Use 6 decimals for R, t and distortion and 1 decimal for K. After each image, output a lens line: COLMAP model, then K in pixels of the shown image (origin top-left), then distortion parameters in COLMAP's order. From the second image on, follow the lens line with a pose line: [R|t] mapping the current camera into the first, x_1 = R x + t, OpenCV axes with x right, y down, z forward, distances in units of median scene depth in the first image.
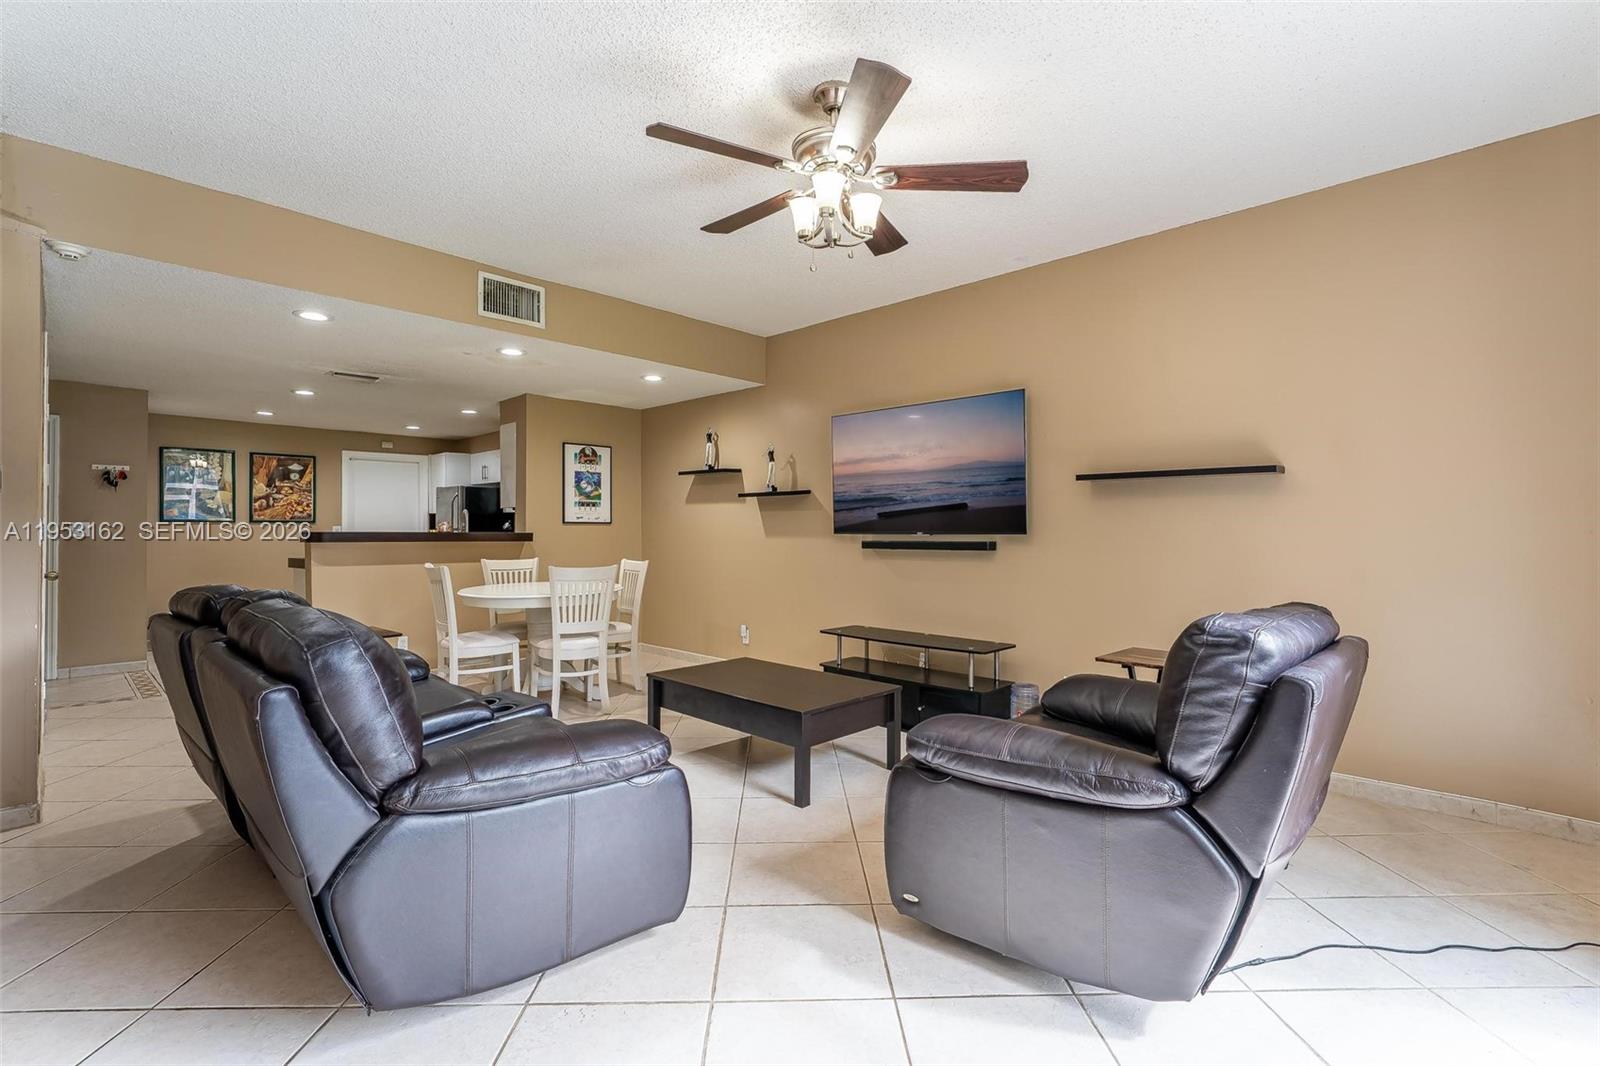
lens RADIAL K [[727.5, 0, 796.9], [0, 727.5, 539.4], [0, 0, 1]] dist [-0.000423, 0.001313]
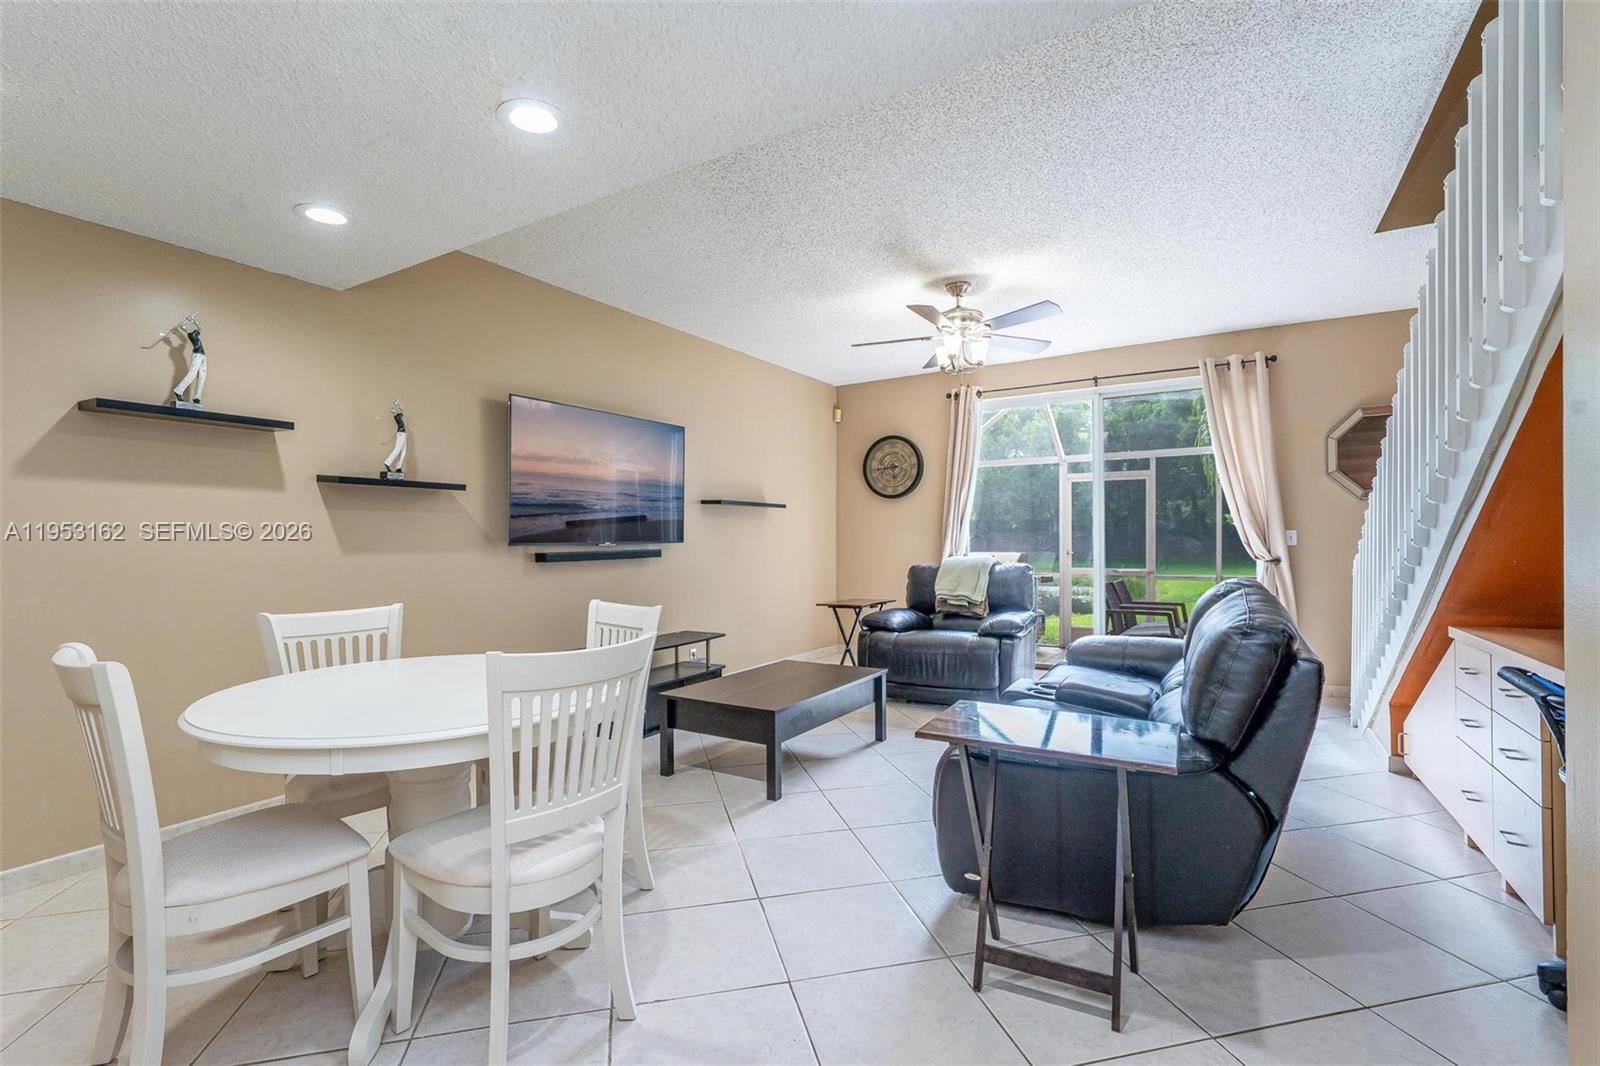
lens RADIAL K [[727.5, 0, 795.5], [0, 727.5, 537.1], [0, 0, 1]] dist [-0.000423, 0.001313]
pose [[-0.204903, 0.001308, 0.978781, -0.575257], [0.014217, 0.999898, 0.001640, -0.010323], [-0.978679, 0.014251, -0.204900, 0.644855]]
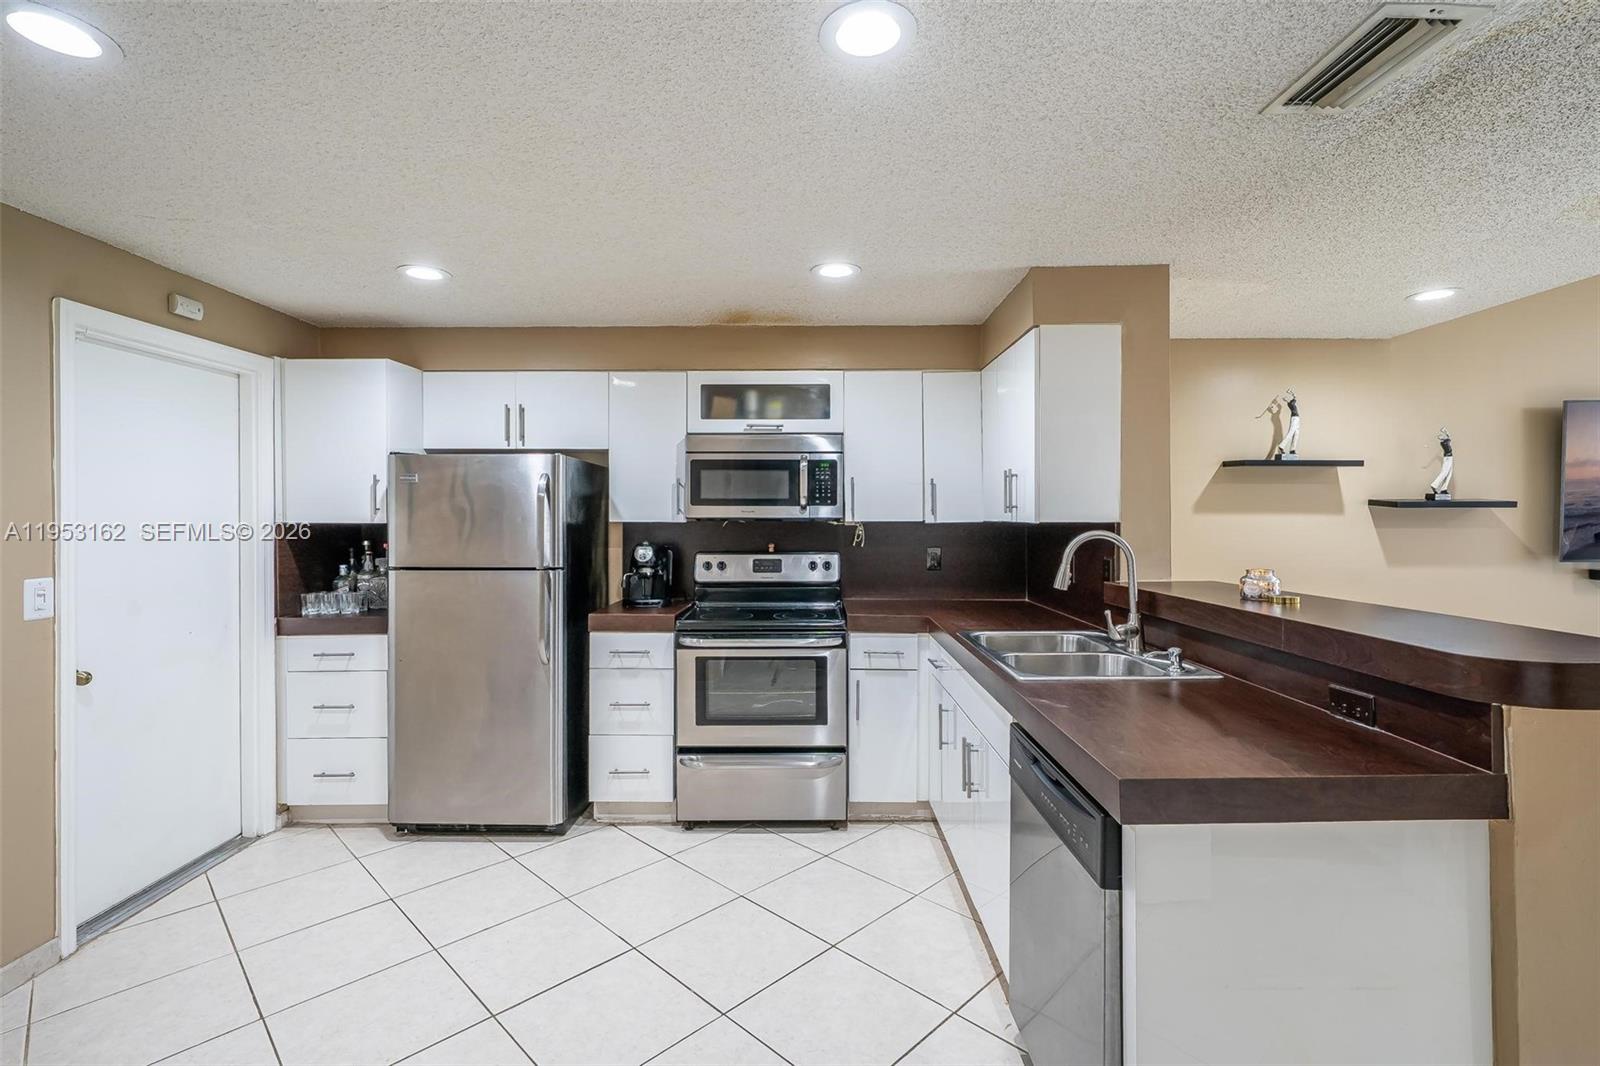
lens RADIAL K [[727.5, 0, 792.8], [0, 727.5, 525.0], [0, 0, 1]] dist [-0.000423, 0.001313]
pose [[0.719215, -0.013397, 0.694658, -0.762881], [0.014381, 0.999887, 0.004395, -0.042262], [-0.694638, 0.006829, 0.719327, 0.751884]]
